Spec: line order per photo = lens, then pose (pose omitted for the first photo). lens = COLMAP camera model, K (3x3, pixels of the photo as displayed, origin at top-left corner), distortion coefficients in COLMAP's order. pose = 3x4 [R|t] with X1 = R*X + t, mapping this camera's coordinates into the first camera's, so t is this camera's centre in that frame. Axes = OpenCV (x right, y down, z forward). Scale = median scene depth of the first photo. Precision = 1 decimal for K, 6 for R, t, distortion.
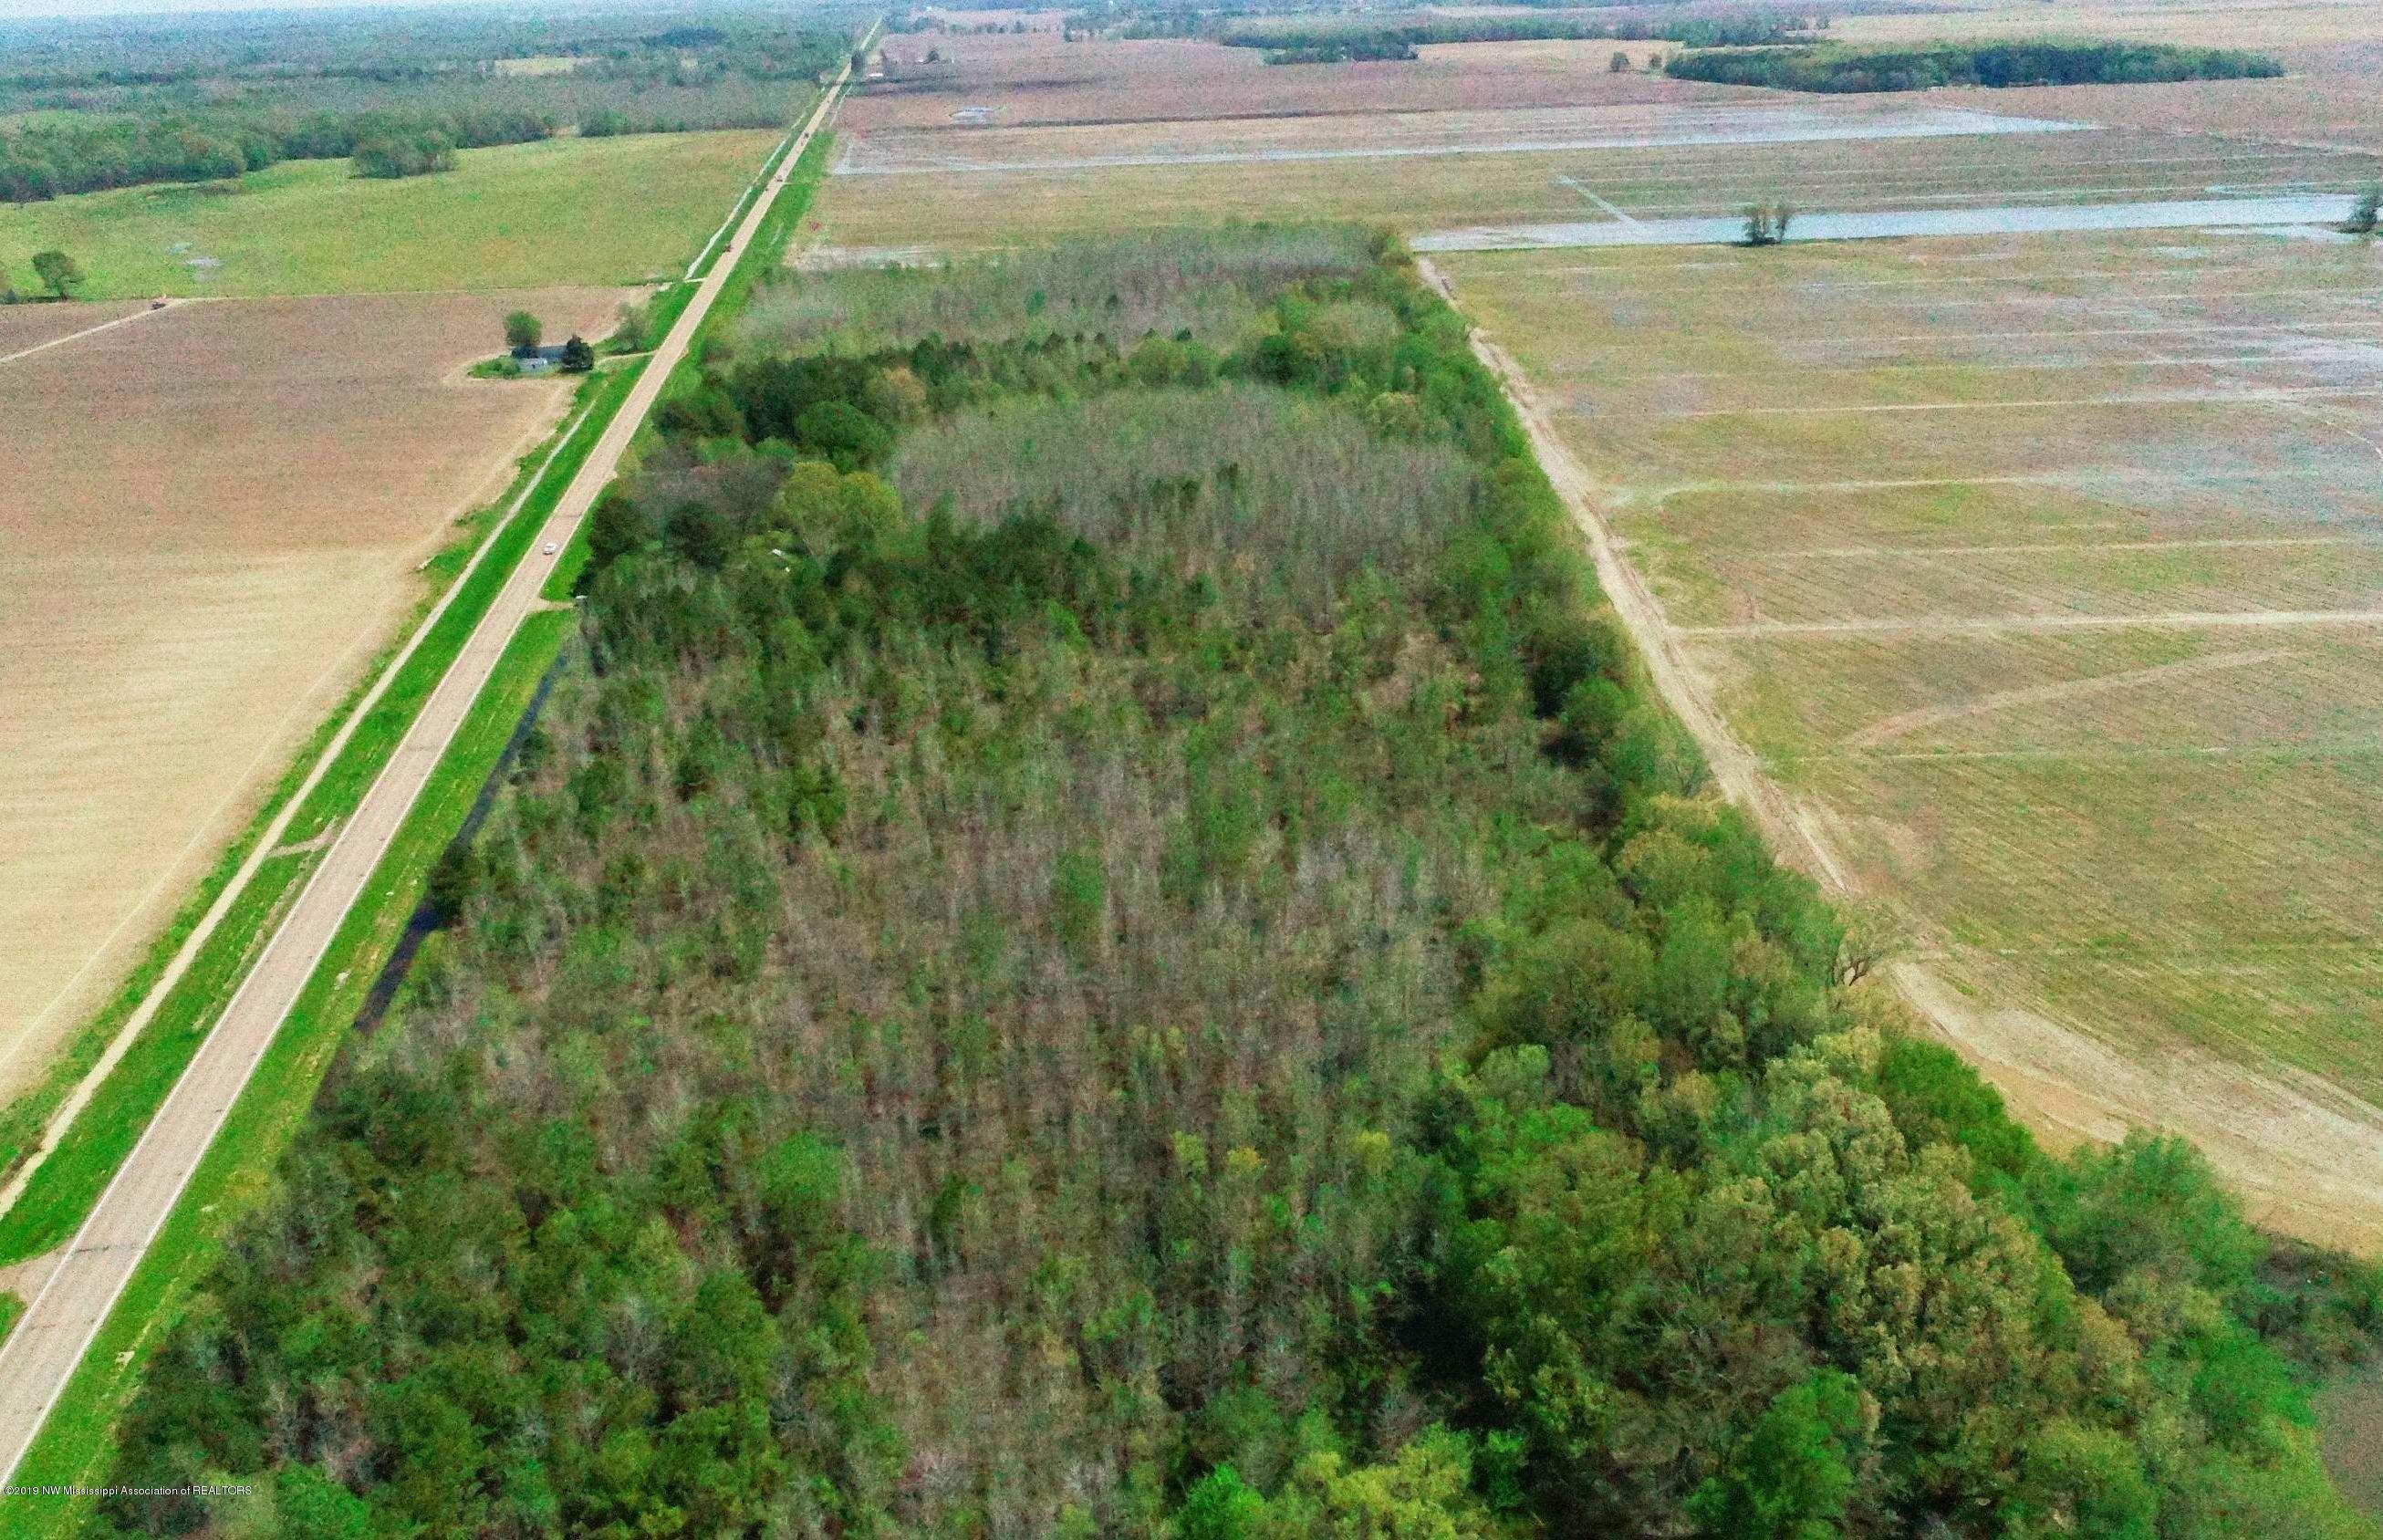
lens RADIAL K [[1827.9, 0, 1182.7], [0, 1827.9, 773.2], [0, 0, 1]] dist [-0.003474, -0.003126]
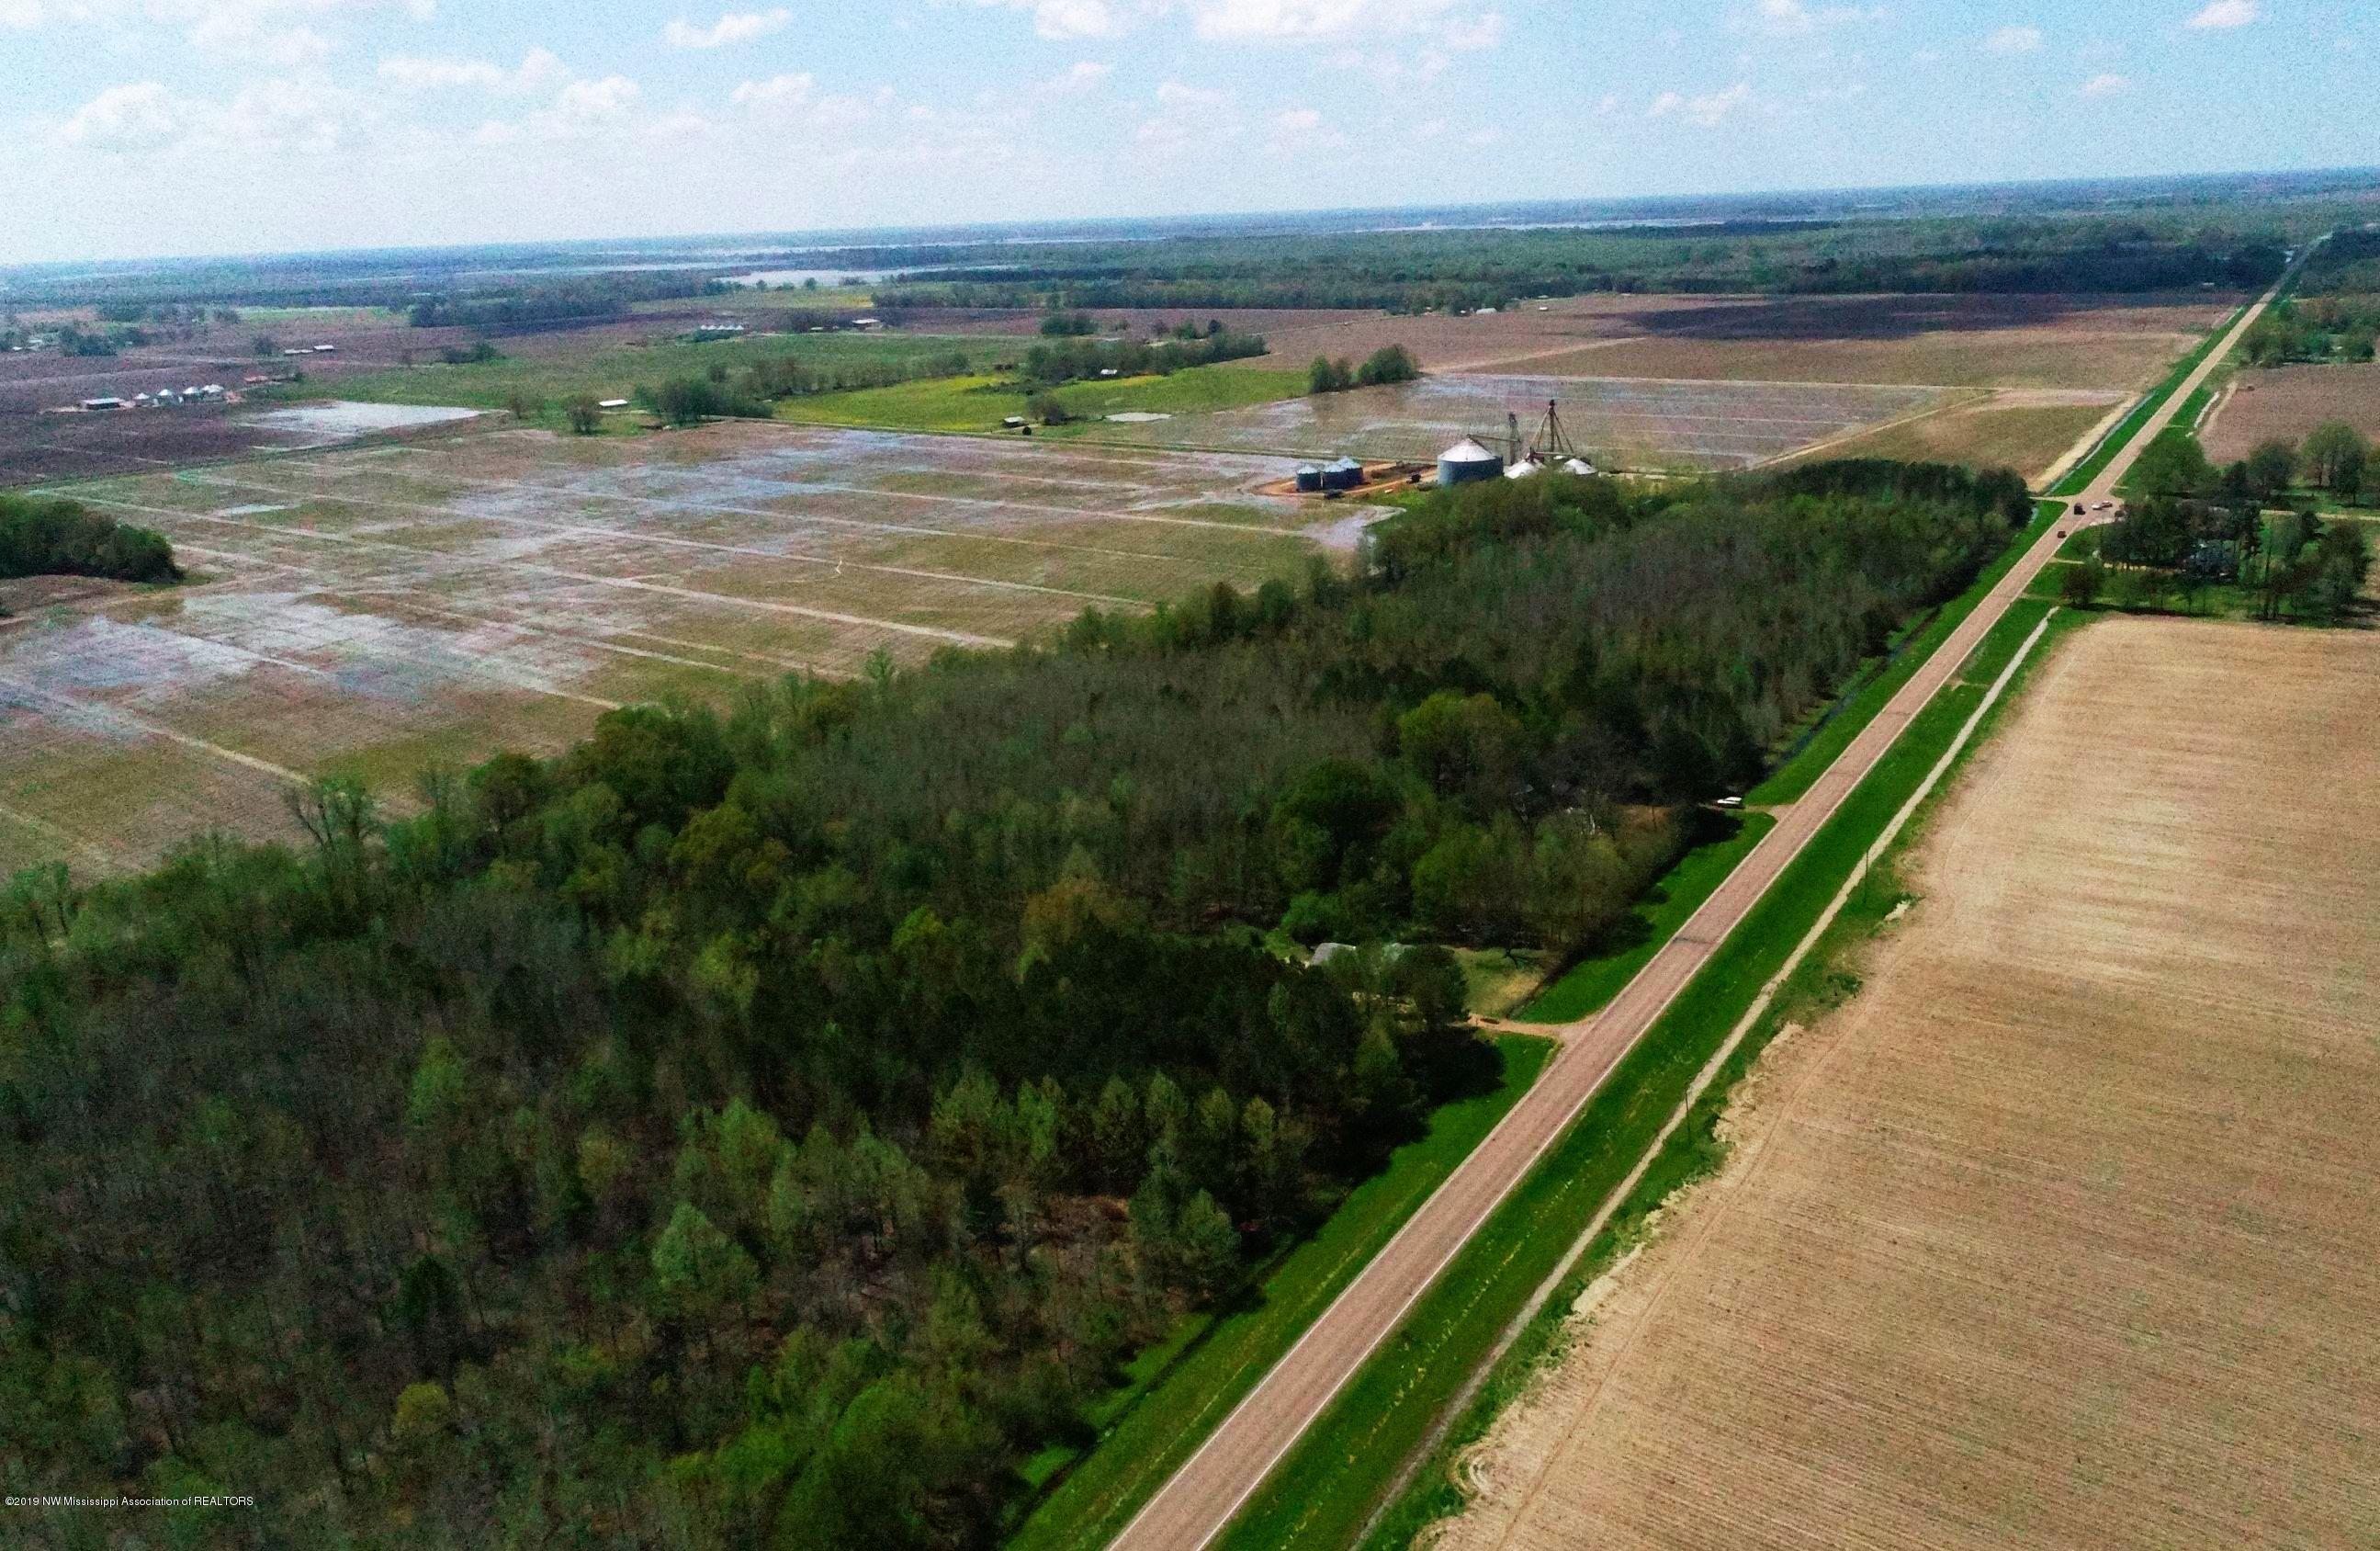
lens RADIAL K [[1849.9, 0, 1332.5], [0, 1849.9, 777.1], [0, 0, 1]] dist [0.003741, -0.002909]
pose [[-0.800622, -0.109536, 0.589073, -0.714550], [0.303997, 0.772950, 0.556897, -0.693320], [-0.516324, 0.624940, -0.585542, 1.636928]]
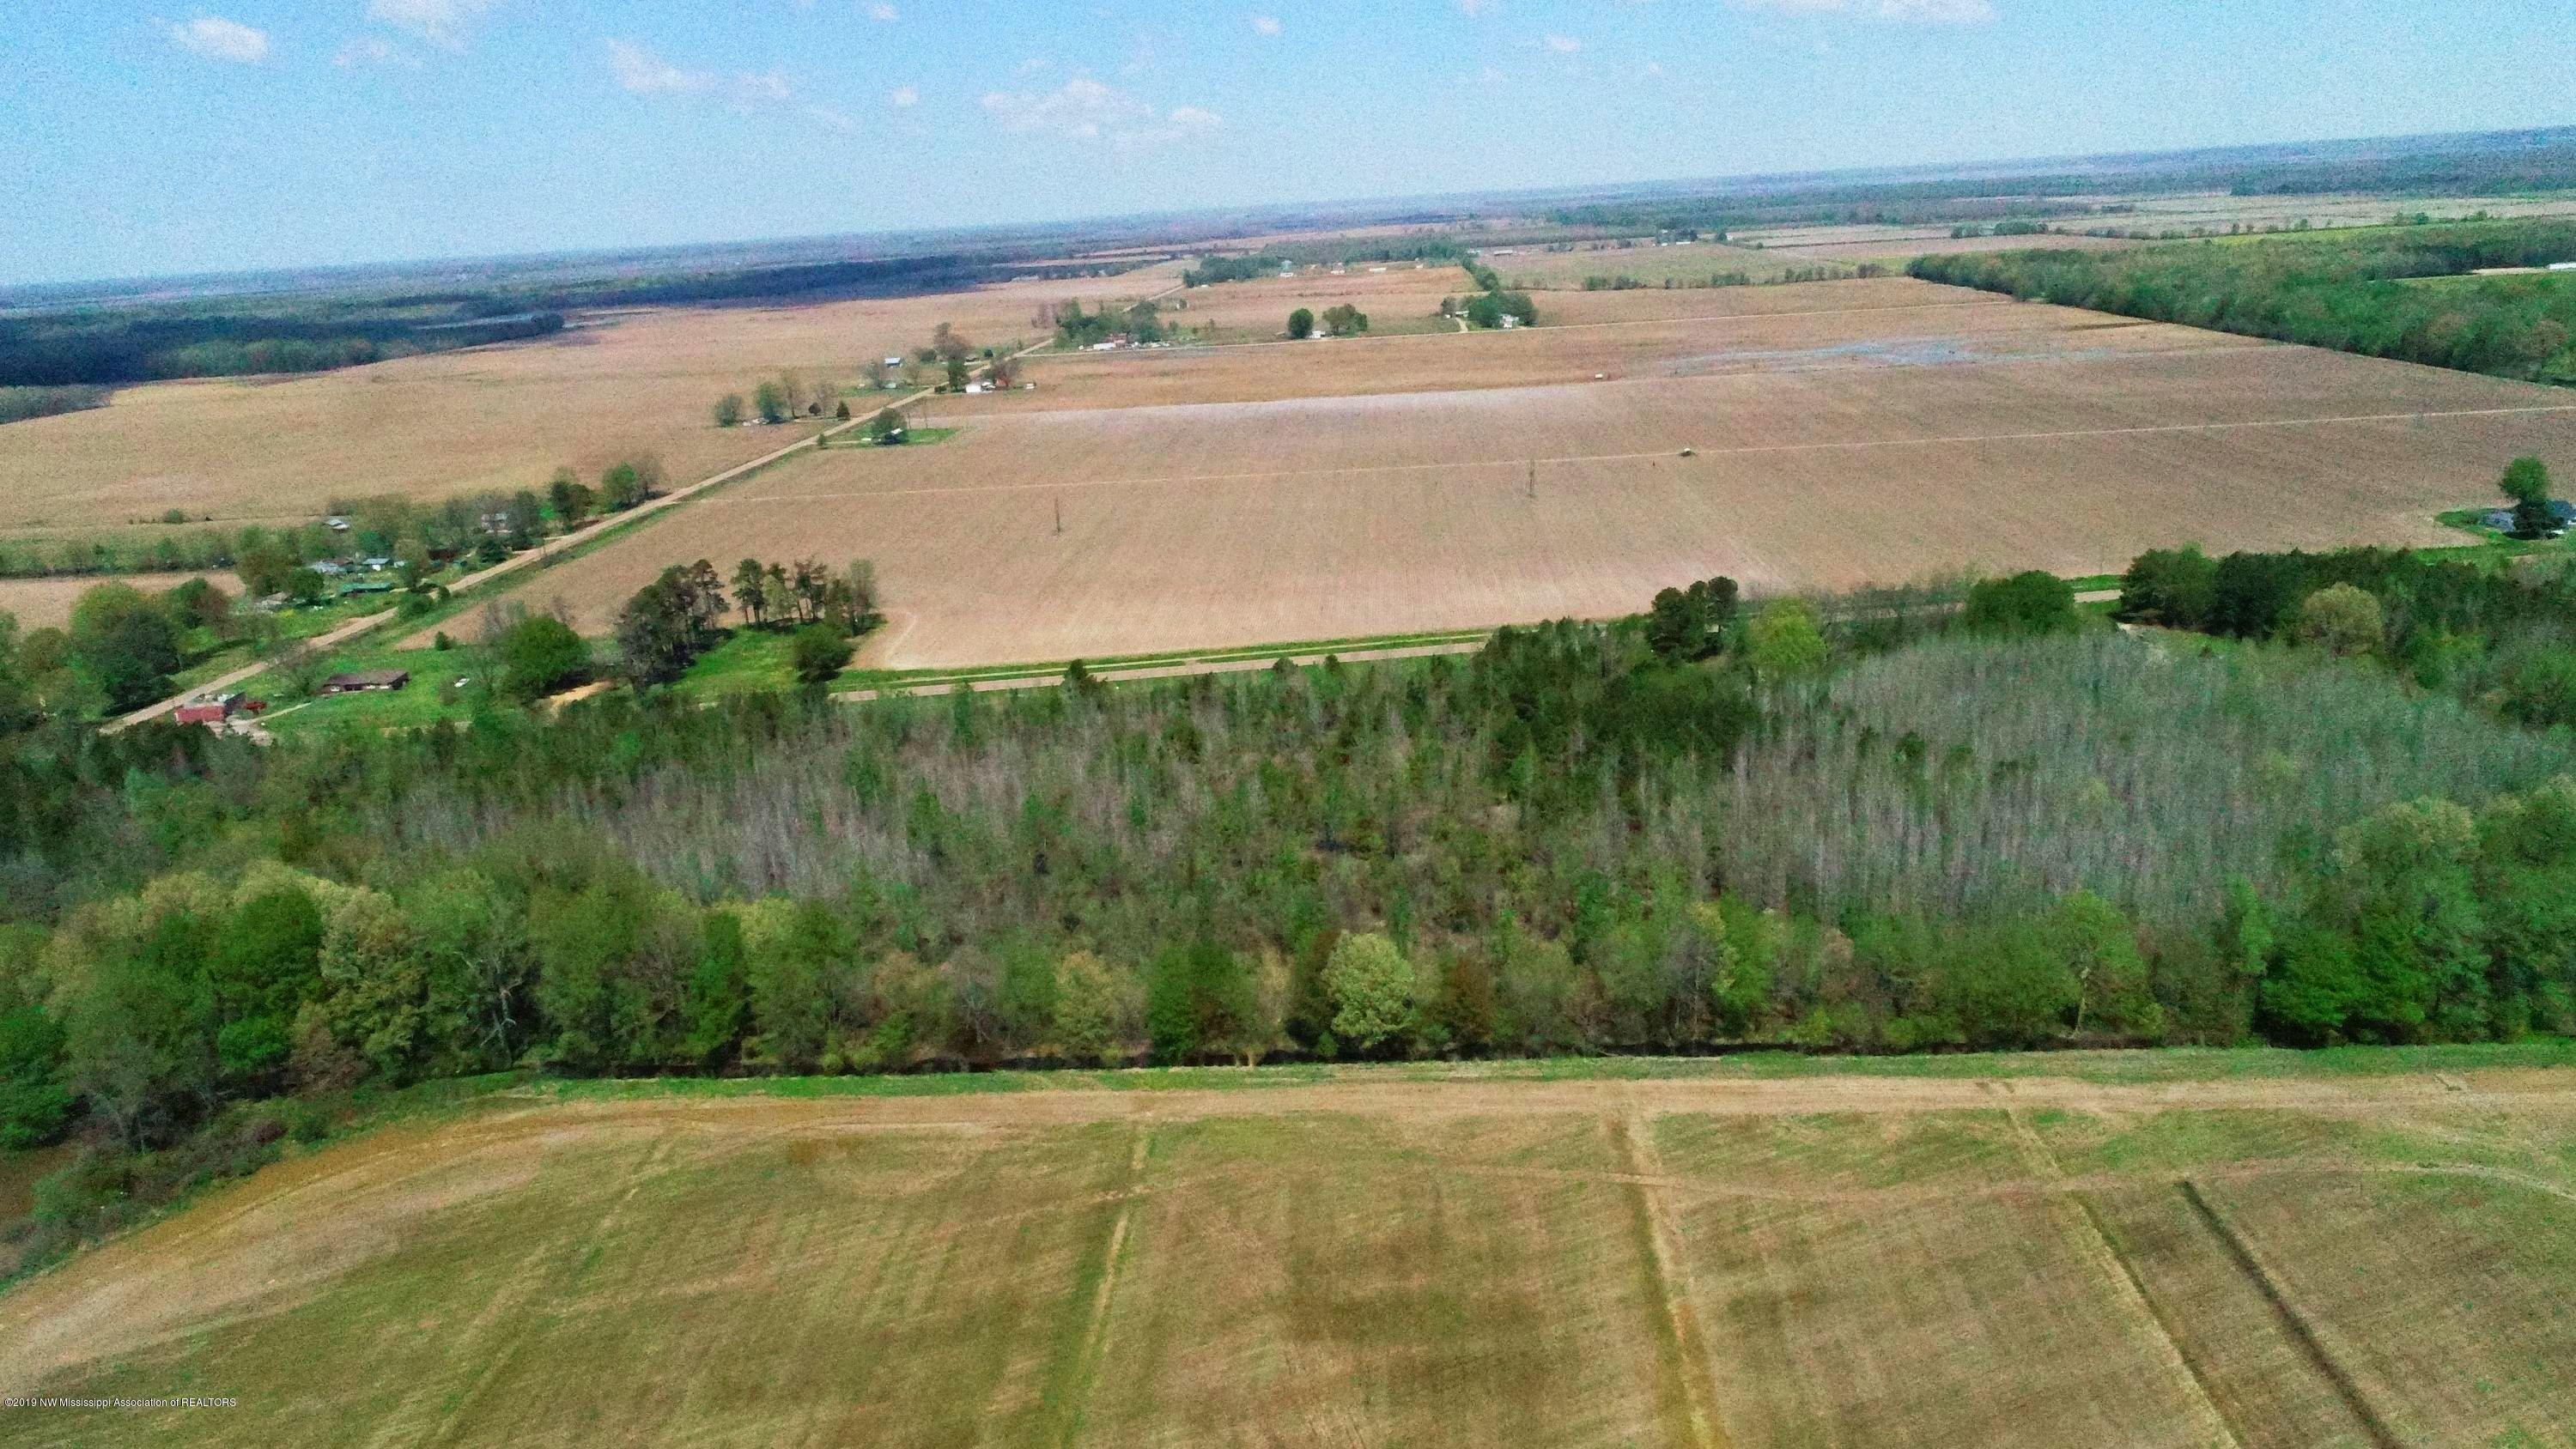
lens RADIAL K [[1716.2, 0, 1303.8], [0, 1716.2, 733.7], [0, 0, 1]] dist [-0.004715, -0.001026]
pose [[-0.033560, 0.330121, -0.943342, 0.731733], [-0.344509, 0.882204, 0.320982, -0.320359], [0.938183, 0.335762, 0.084123, 0.705043]]
